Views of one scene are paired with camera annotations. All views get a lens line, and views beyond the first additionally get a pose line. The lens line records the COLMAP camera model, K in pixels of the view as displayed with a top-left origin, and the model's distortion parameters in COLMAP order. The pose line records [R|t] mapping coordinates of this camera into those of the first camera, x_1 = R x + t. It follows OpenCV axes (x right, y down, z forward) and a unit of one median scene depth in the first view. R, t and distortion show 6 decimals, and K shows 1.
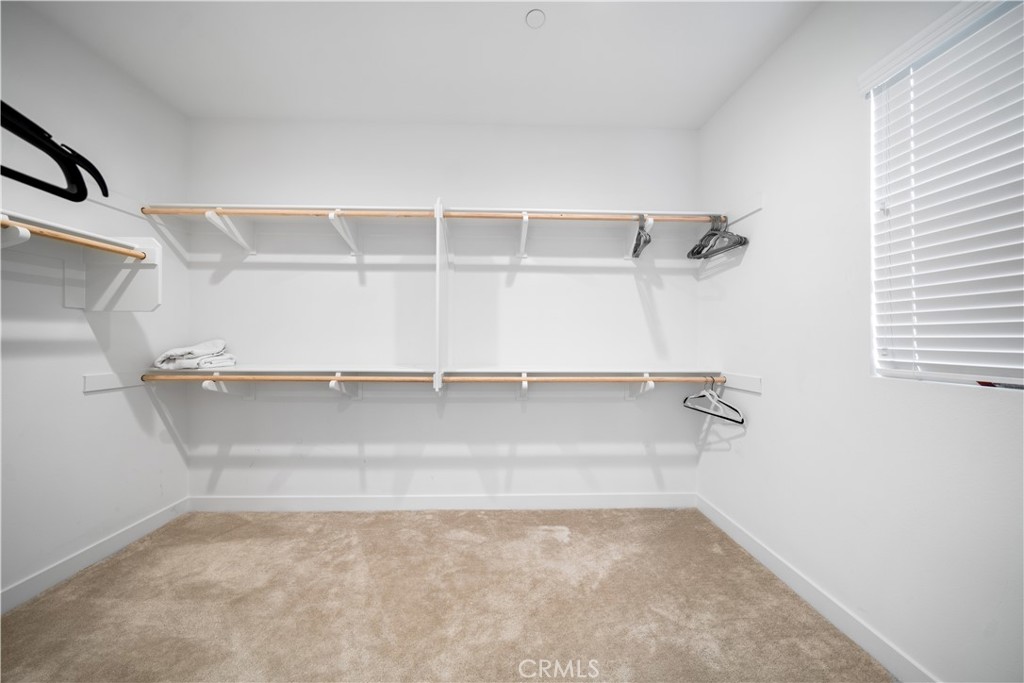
lens RADIAL K [[350.7, 0, 512.0], [0, 350.7, 341.5], [0, 0, 1]] dist [-0.000460, -0.000037]
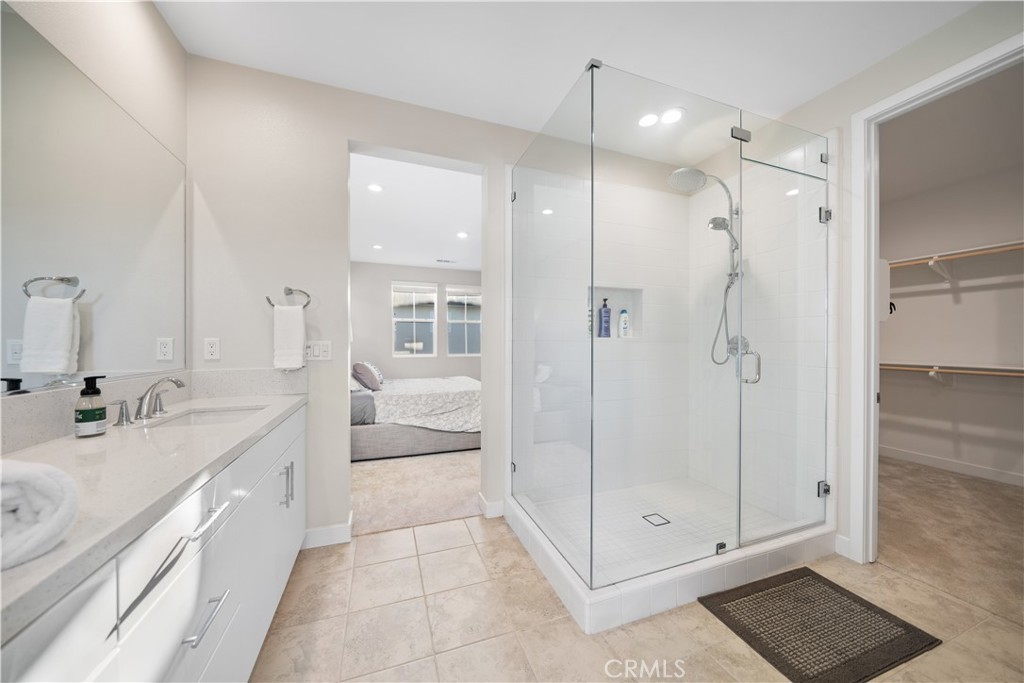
lens RADIAL K [[350.7, 0, 512.0], [0, 350.7, 341.5], [0, 0, 1]] dist [-0.000460, -0.000037]
pose [[0.320703, -0.000131, -0.947180, 0.335832], [-0.005682, 0.999982, -0.002062, -0.004568], [0.947163, 0.006044, 0.320696, -1.180688]]
